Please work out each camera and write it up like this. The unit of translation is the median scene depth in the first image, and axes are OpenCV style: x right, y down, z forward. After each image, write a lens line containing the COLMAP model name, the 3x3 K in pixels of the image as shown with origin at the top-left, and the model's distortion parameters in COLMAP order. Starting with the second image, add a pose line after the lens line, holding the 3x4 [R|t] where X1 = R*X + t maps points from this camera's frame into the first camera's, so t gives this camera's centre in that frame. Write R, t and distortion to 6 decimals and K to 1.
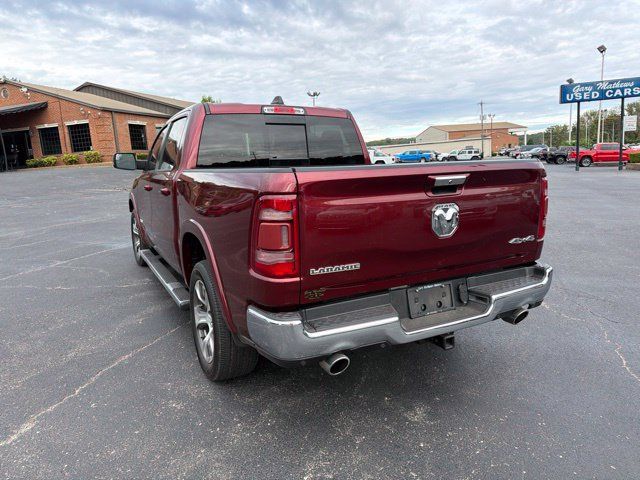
lens RADIAL K [[464.4, 0, 323.2], [0, 464.4, 240.0], [0, 0, 1]] dist [0.024548, -0.026132]
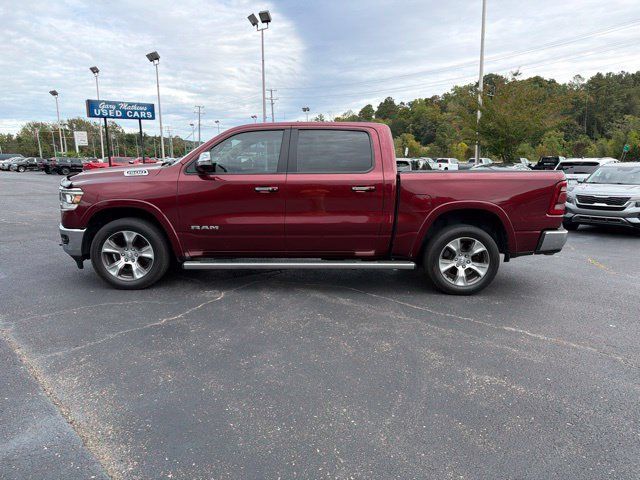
lens RADIAL K [[454.8, 0, 323.5], [0, 454.8, 240.2], [0, 0, 1]] dist [0.052544, -0.069798]
pose [[0.449864, -0.113830, 0.885813, -0.212606], [0.132038, 0.989422, 0.060088, -0.007524], [-0.883283, 0.089930, 0.460135, 0.075673]]
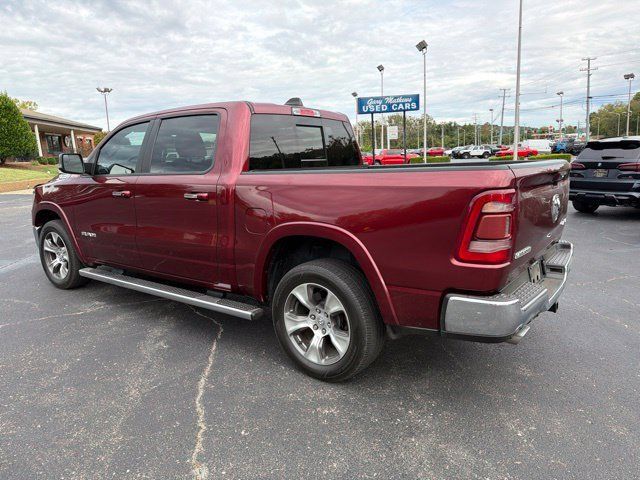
lens RADIAL K [[462.3, 0, 320.0], [0, 462.3, 240.0], [0, 0, 1]] dist [0.062315, -0.071068]
pose [[0.907430, -0.071743, 0.414033, -0.071012], [0.074705, 0.997165, 0.009057, -0.001306], [-0.413509, 0.022711, 0.910217, 0.010907]]
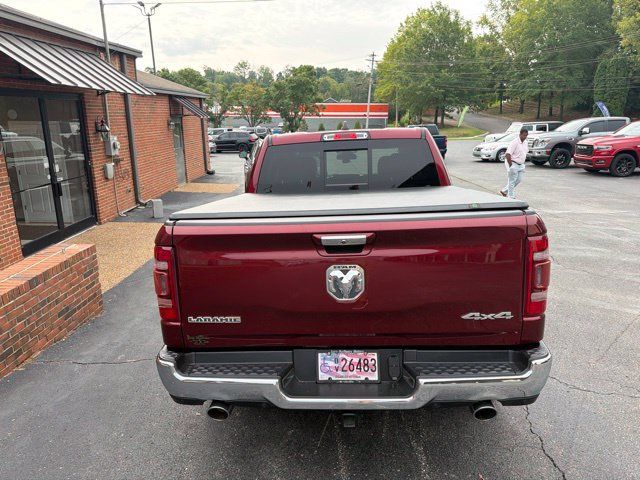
lens RADIAL K [[448.9, 0, 320.0], [0, 448.9, 240.0], [0, 0, 1]] dist [-0.003432, -0.007965]
pose [[0.838912, 0.084862, -0.537611, 0.056951], [-0.072725, 0.996390, 0.043798, -0.013403], [0.539387, 0.002355, 0.842055, 0.022161]]
